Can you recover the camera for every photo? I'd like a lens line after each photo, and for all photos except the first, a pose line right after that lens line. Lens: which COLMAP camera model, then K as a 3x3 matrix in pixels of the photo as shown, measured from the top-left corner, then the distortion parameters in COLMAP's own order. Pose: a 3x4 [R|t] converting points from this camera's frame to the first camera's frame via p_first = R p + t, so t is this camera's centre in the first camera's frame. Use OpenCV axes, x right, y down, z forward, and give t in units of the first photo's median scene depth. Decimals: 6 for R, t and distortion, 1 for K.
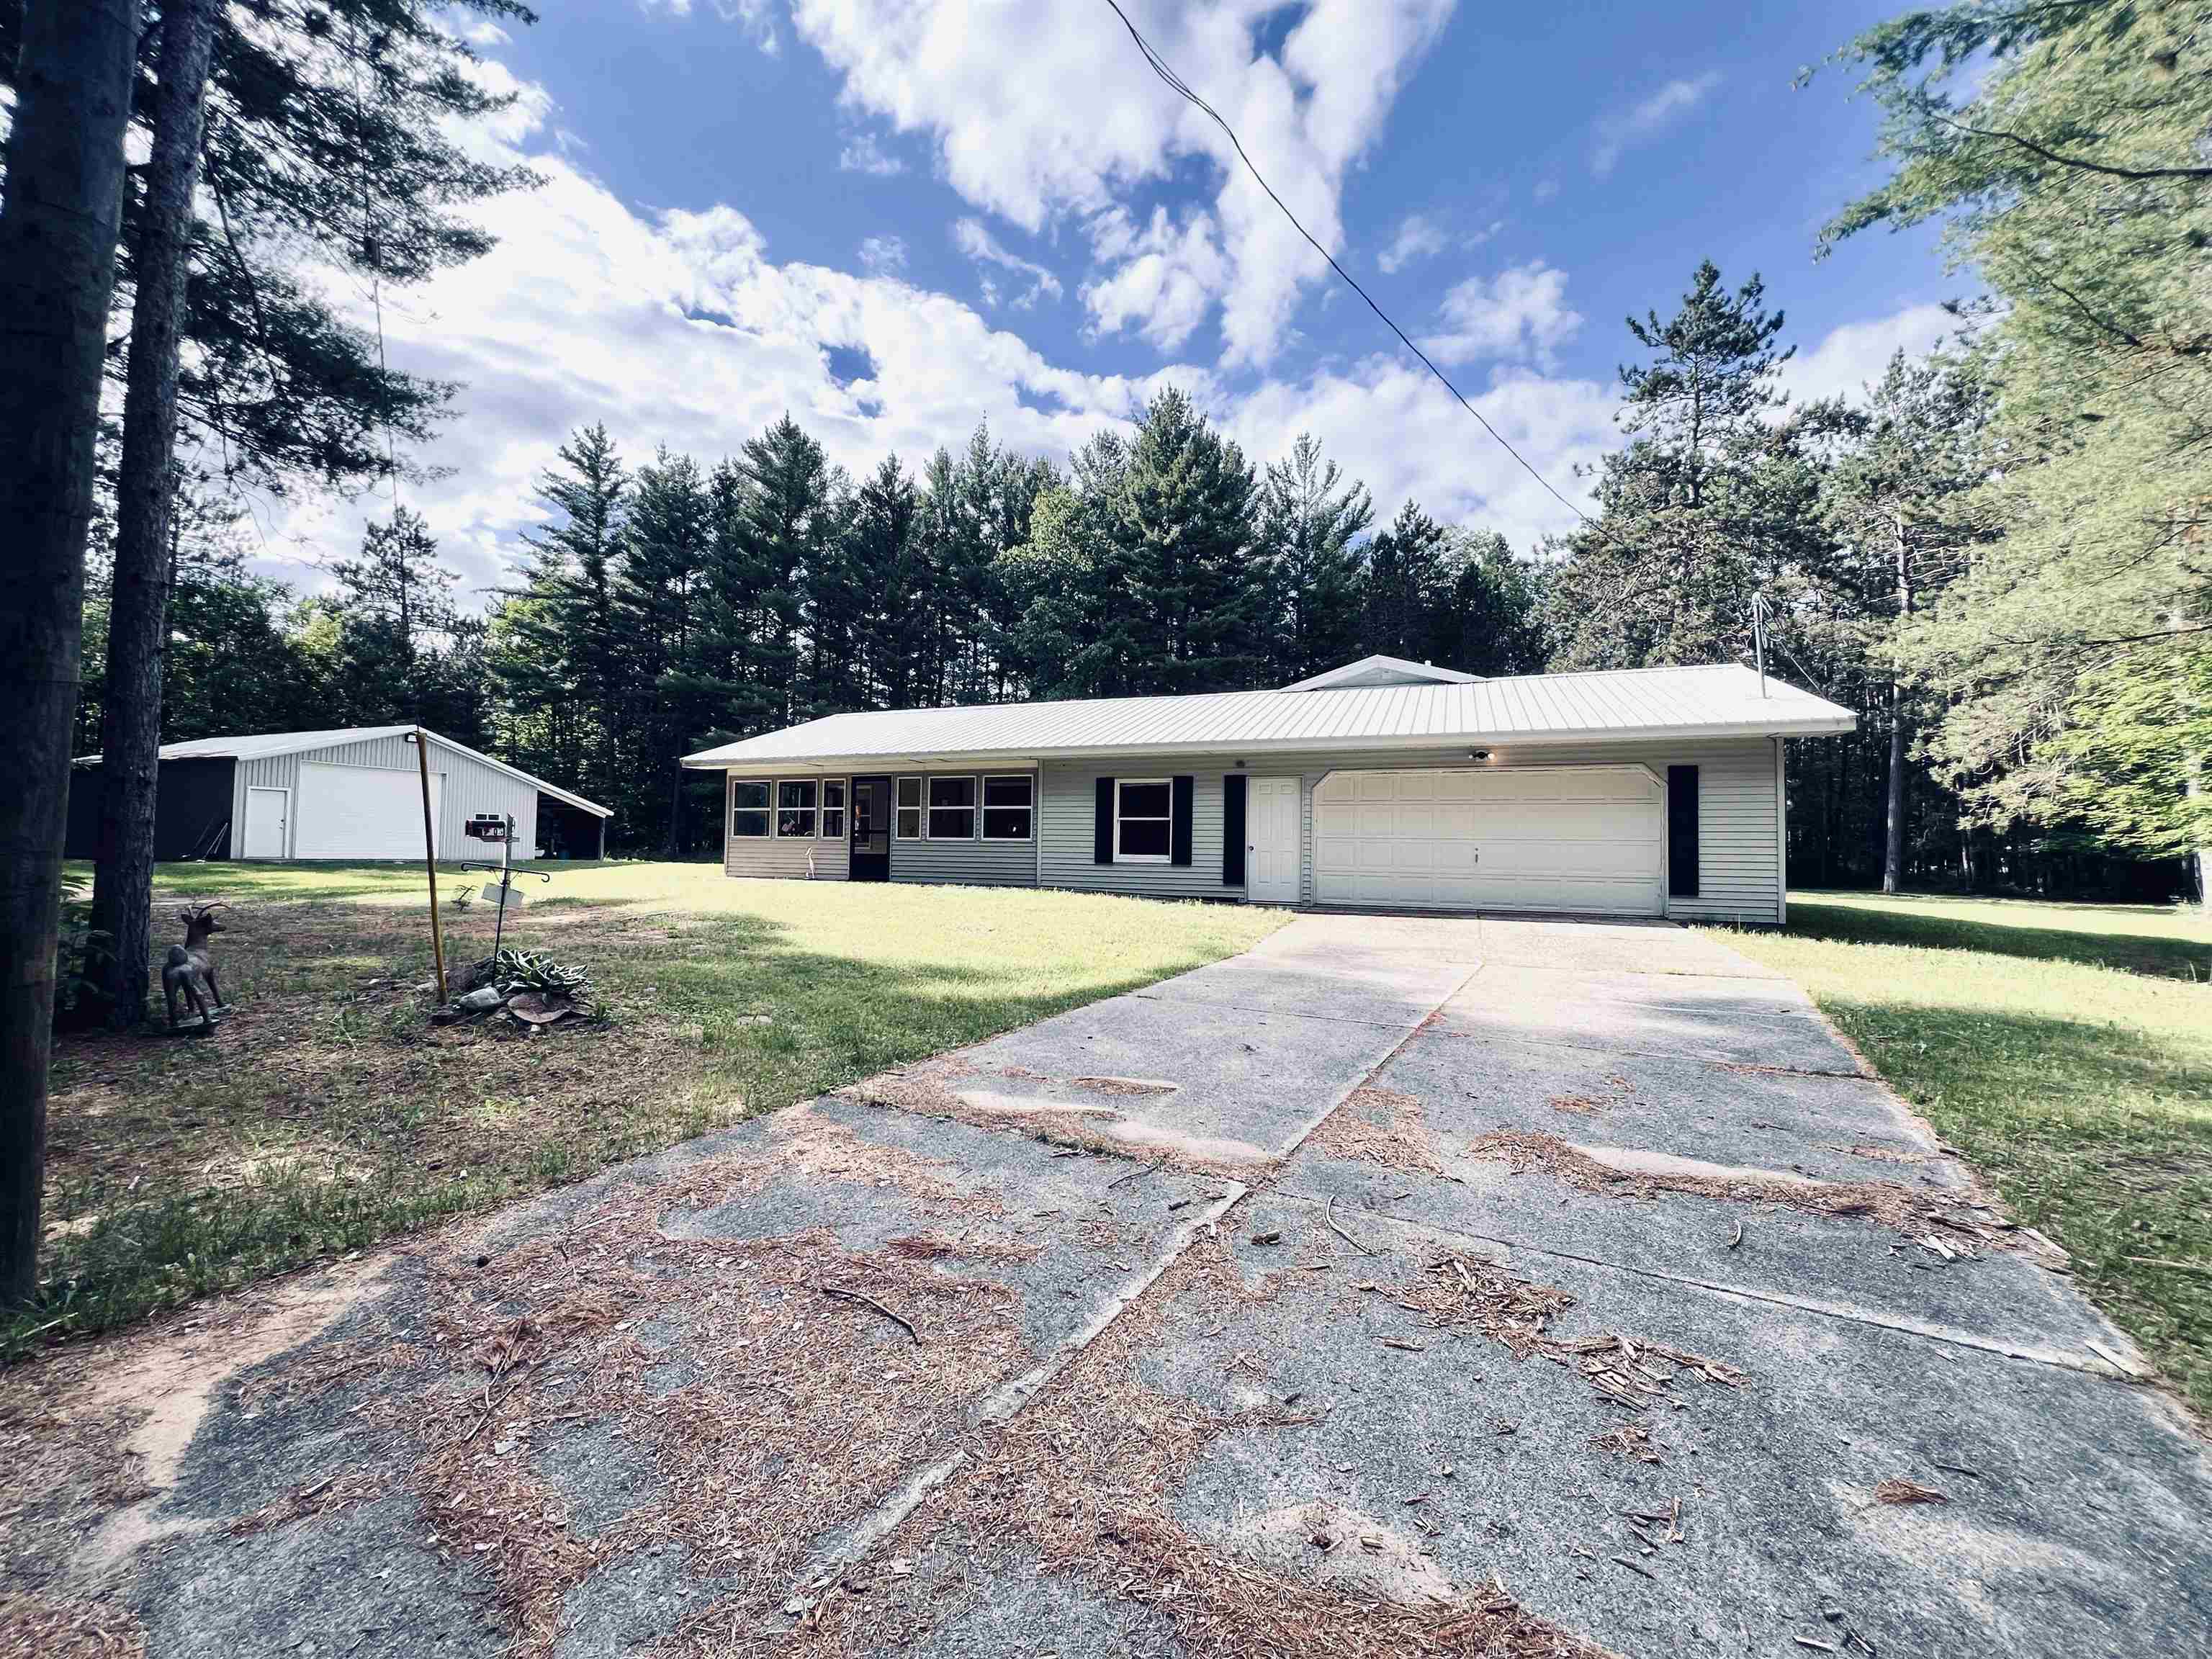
lens RADIAL K [[892.3, 0, 1112.6], [0, 892.3, 825.7], [0, 0, 1]] dist [-0.001731, 0.000104]
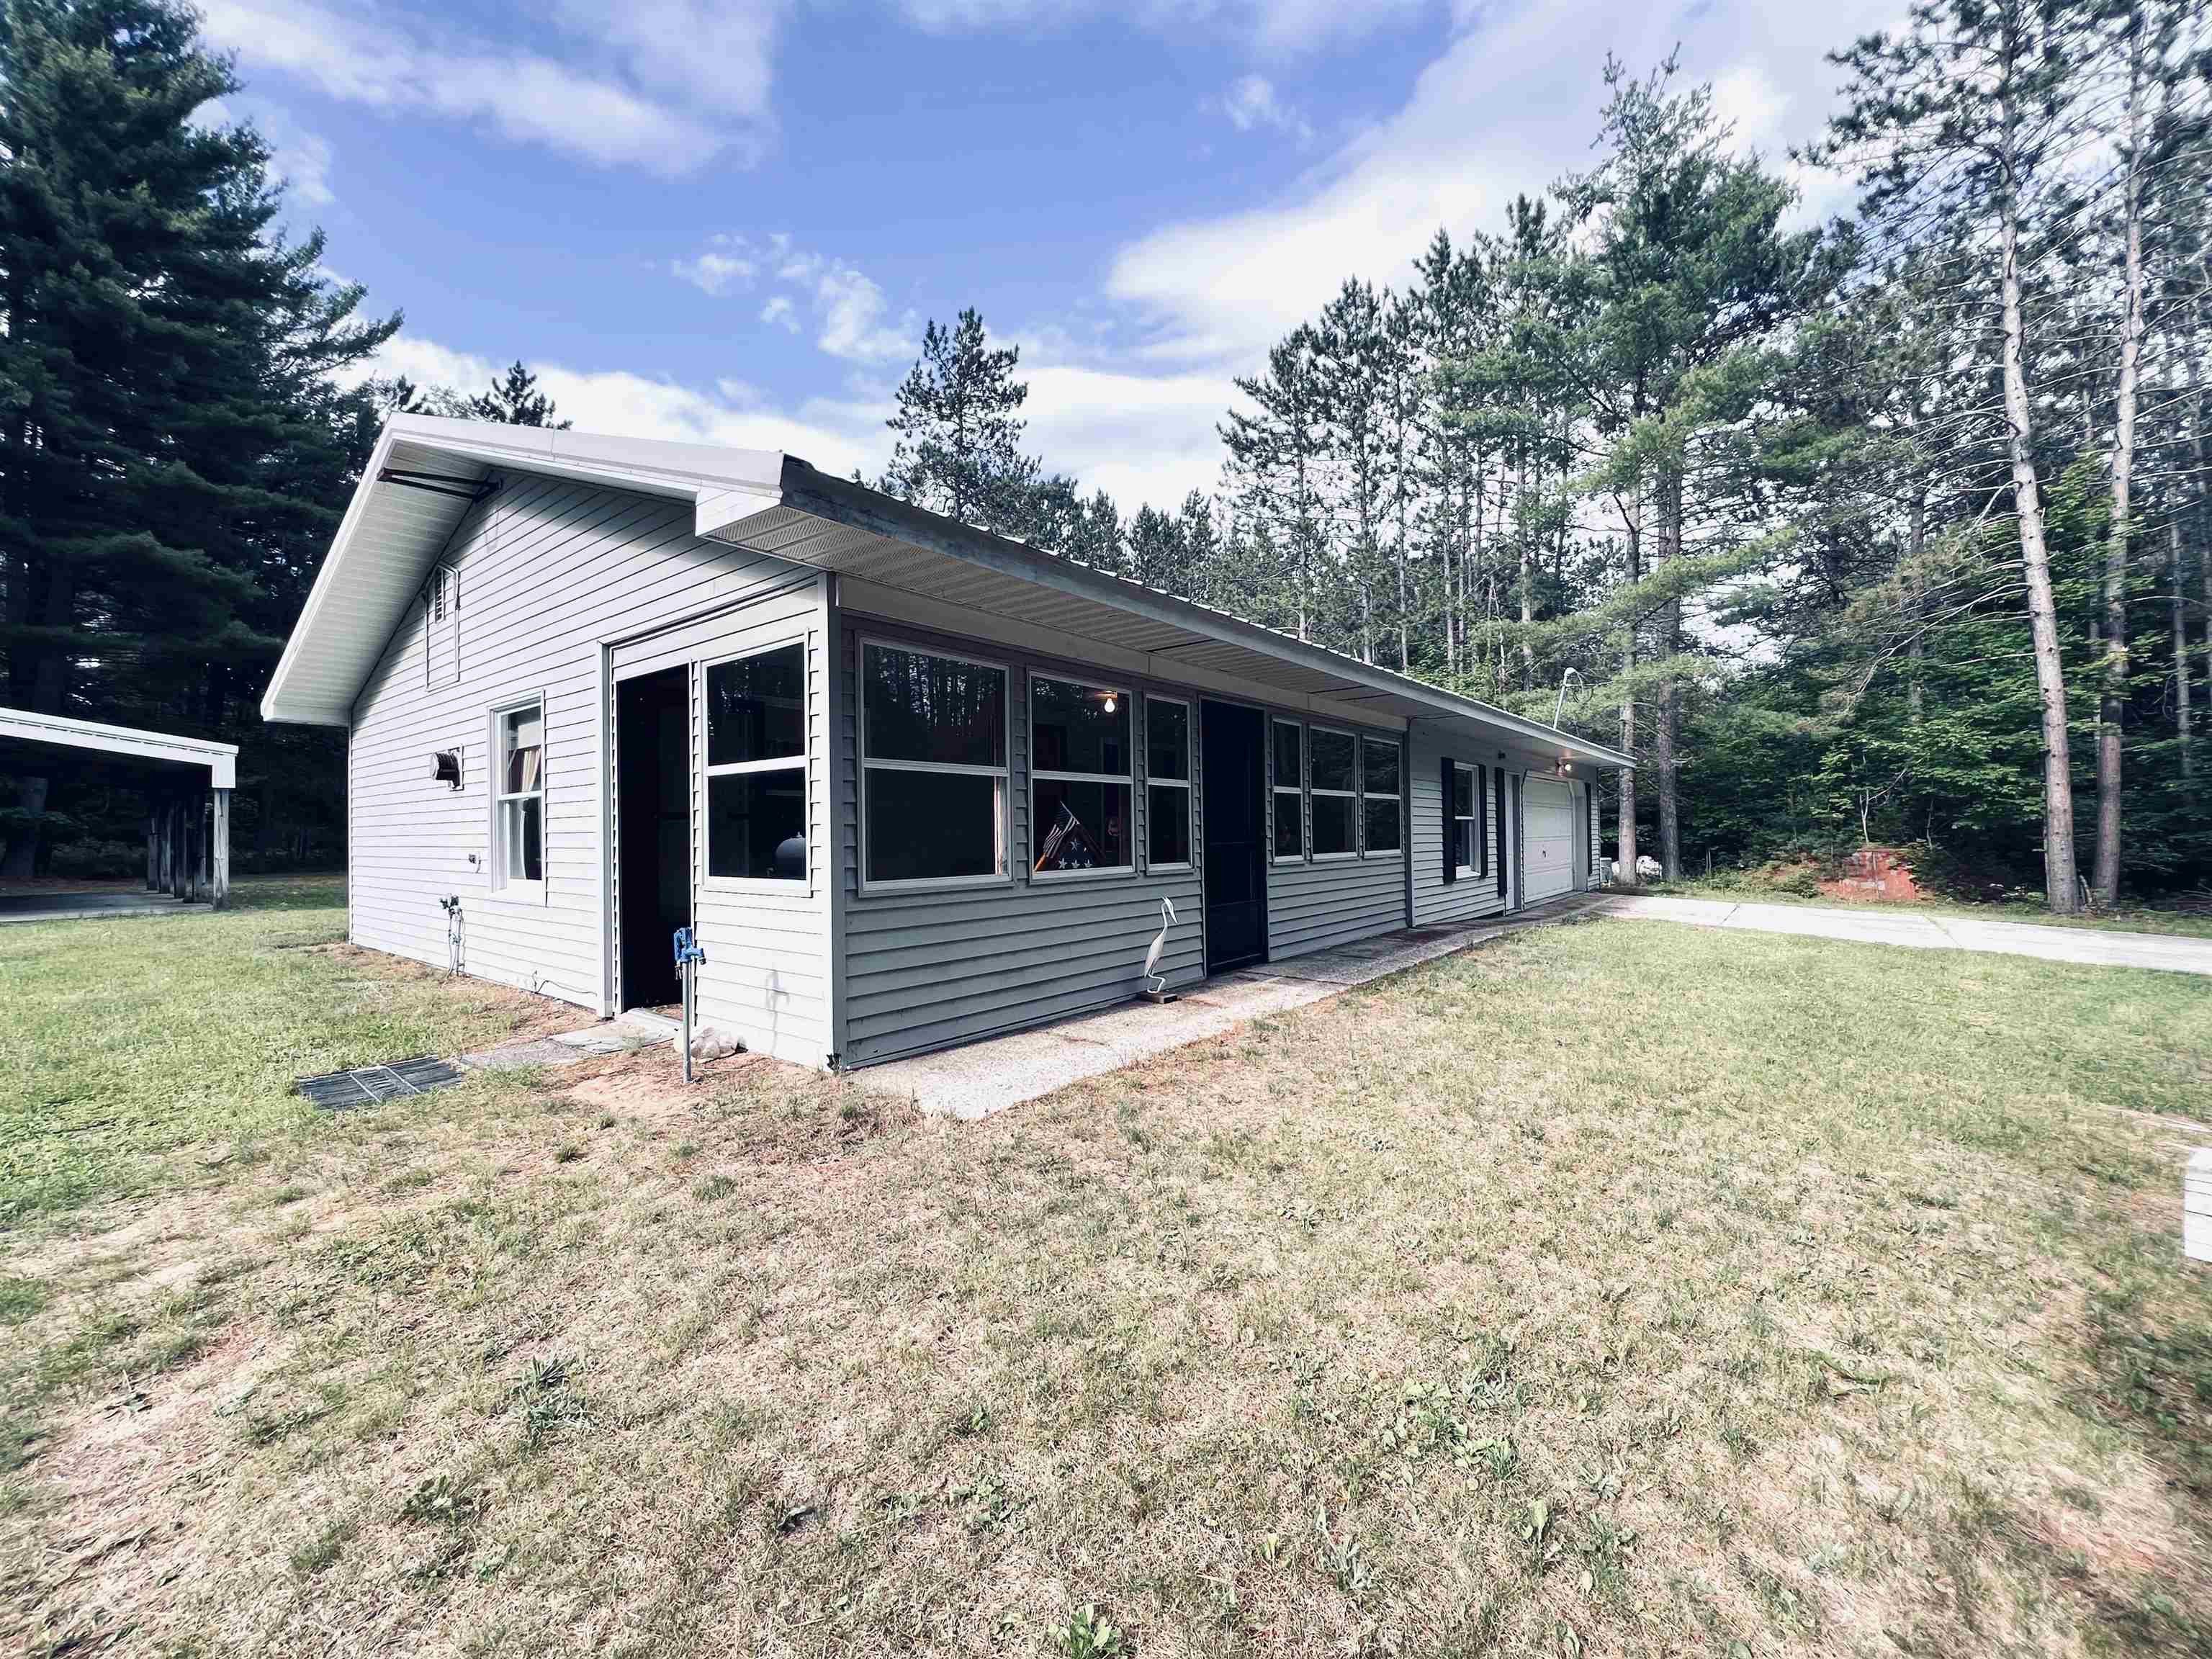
lens RADIAL K [[898.1, 0, 1104.4], [0, 898.1, 832.0], [0, 0, 1]] dist [0.001578, 0.000031]
pose [[0.278098, -0.013122, 0.960463, -0.671160], [-0.006399, 0.999859, 0.015514, -0.005033], [-0.960531, -0.010461, 0.277975, 0.950850]]
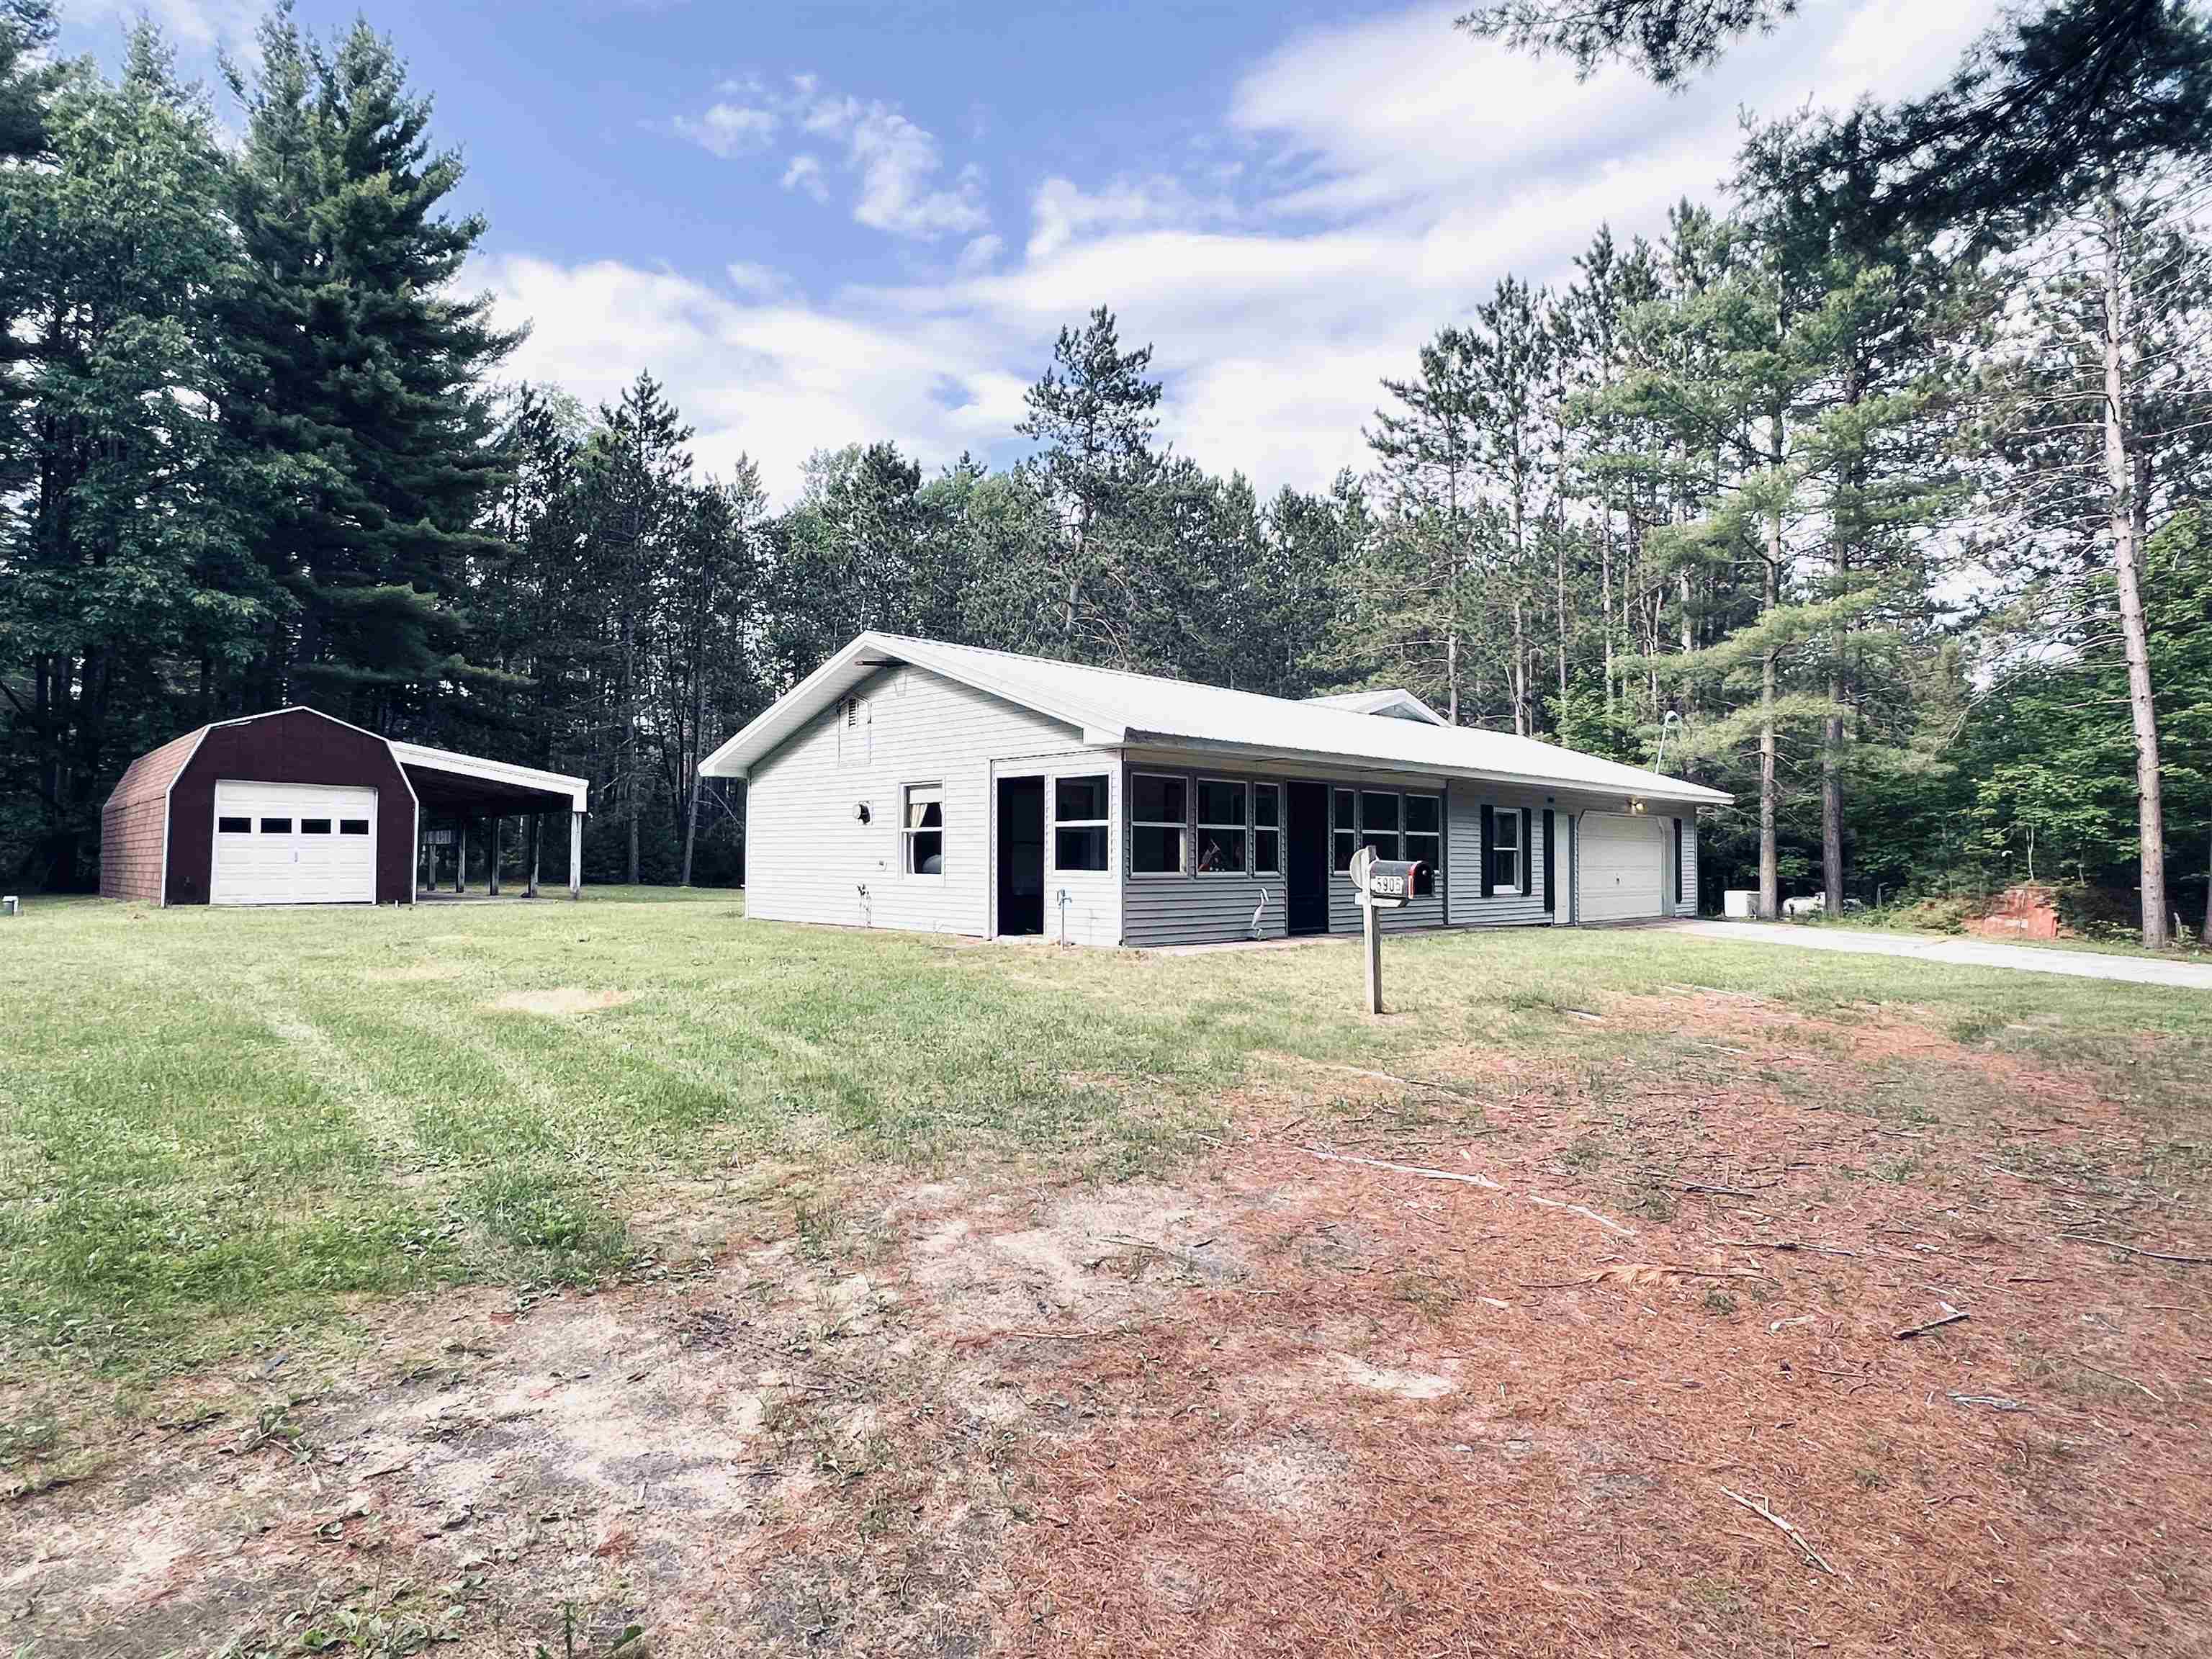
lens RADIAL K [[1171.8, 0, 1097.6], [0, 1171.8, 821.3], [0, 0, 1]] dist [0.024301, 0.000495]
pose [[0.390195, 0.019573, 0.920524, -1.175870], [-0.021289, 0.999699, -0.012233, -0.011371], [-0.920486, -0.014823, 0.390494, 0.800560]]
